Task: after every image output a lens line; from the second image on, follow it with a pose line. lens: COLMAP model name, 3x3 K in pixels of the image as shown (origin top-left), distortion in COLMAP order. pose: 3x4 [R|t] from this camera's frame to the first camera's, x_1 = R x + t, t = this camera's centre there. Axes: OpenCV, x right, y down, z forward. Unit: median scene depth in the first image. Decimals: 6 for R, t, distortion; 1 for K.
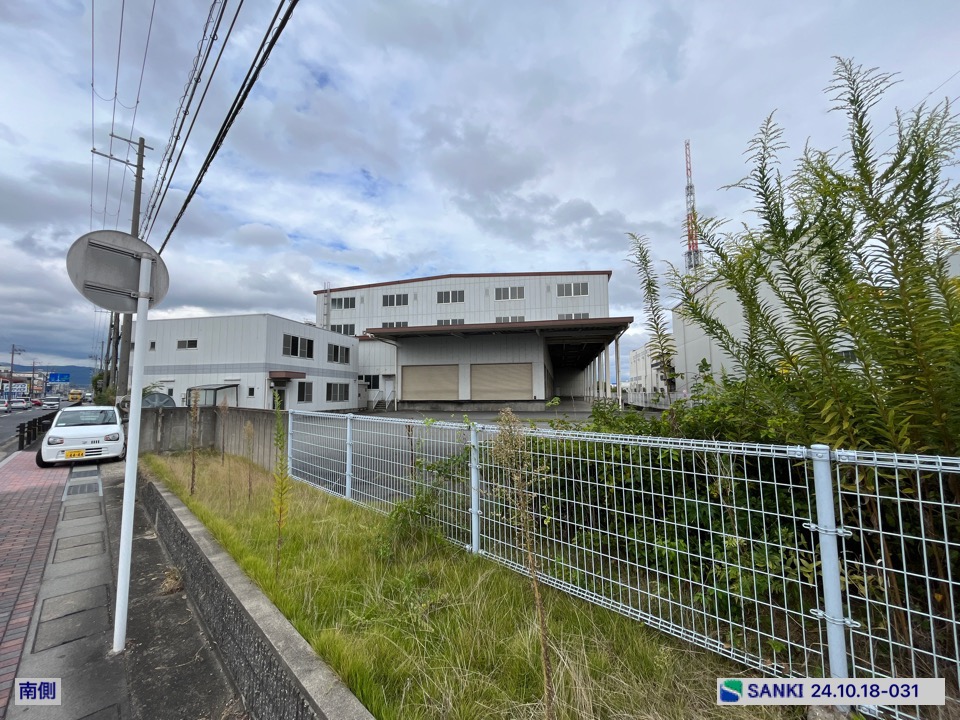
lens RADIAL K [[389.8, 0, 476.8], [0, 389.8, 360.8], [0, 0, 1]] dist [-0.003078, 0.000339]
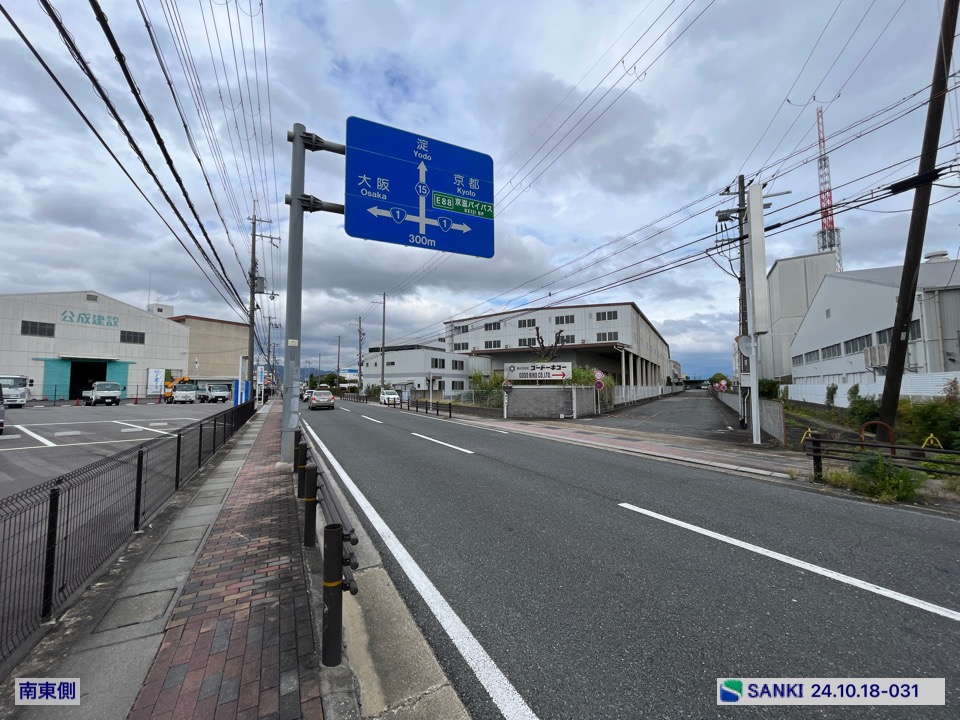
lens RADIAL K [[389.8, 0, 477.3], [0, 389.8, 360.6], [0, 0, 1]] dist [-0.003078, 0.000339]
pose [[0.951802, -0.020371, -0.306037, 0.255849], [0.025857, 0.999569, 0.013882, -0.053252], [0.305623, -0.021126, 0.951918, -0.621354]]
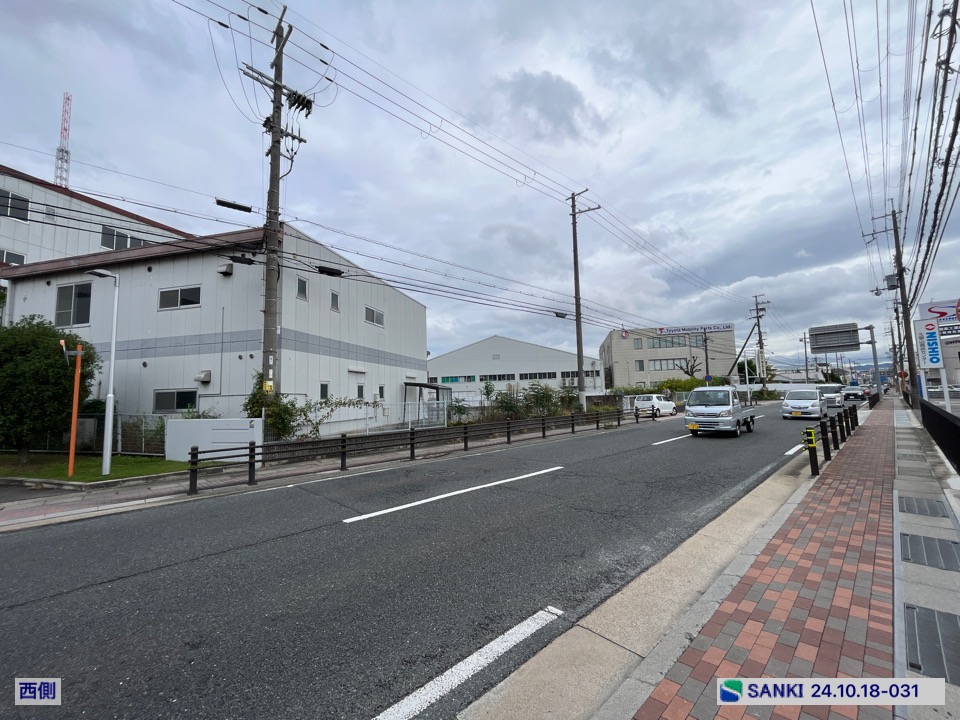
lens RADIAL K [[389.8, 0, 476.8], [0, 389.8, 361.1], [0, 0, 1]] dist [-0.003078, 0.000339]
pose [[0.027235, 0.097021, 0.994910, -0.940034], [-0.055756, 0.993877, -0.095394, 0.055775], [-0.998073, -0.052875, 0.032478, 0.555733]]
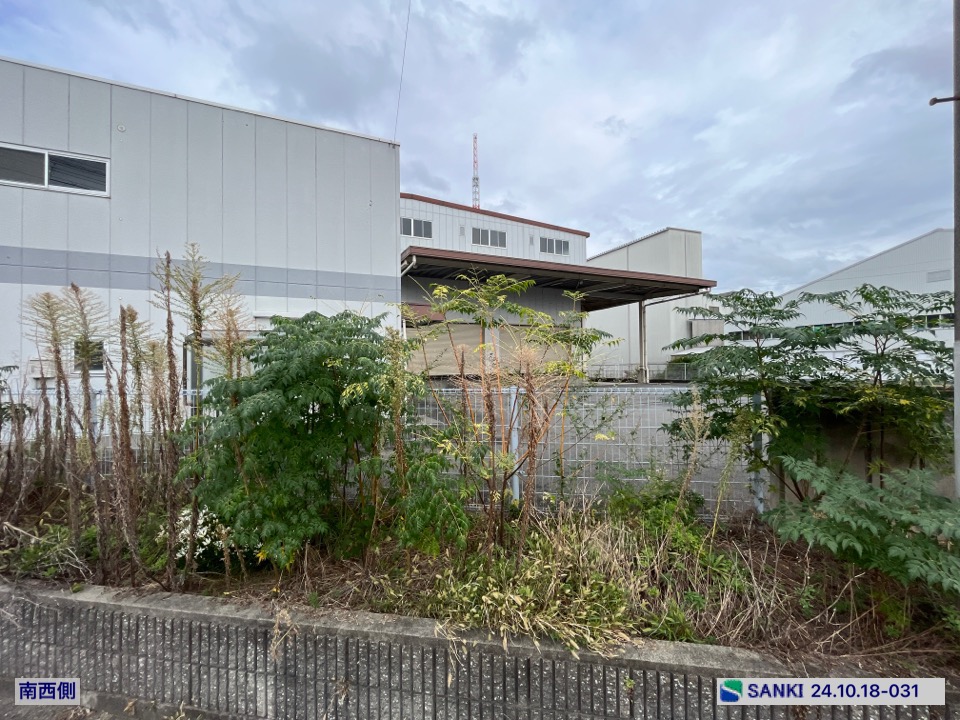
lens RADIAL K [[389.8, 0, 475.5], [0, 389.8, 361.8], [0, 0, 1]] dist [-0.003078, 0.000339]
pose [[0.812454, 0.002282, 0.583021, -0.456331], [-0.041128, 0.997725, 0.053407, 0.040402], [-0.581573, -0.067369, 0.810700, 0.424234]]
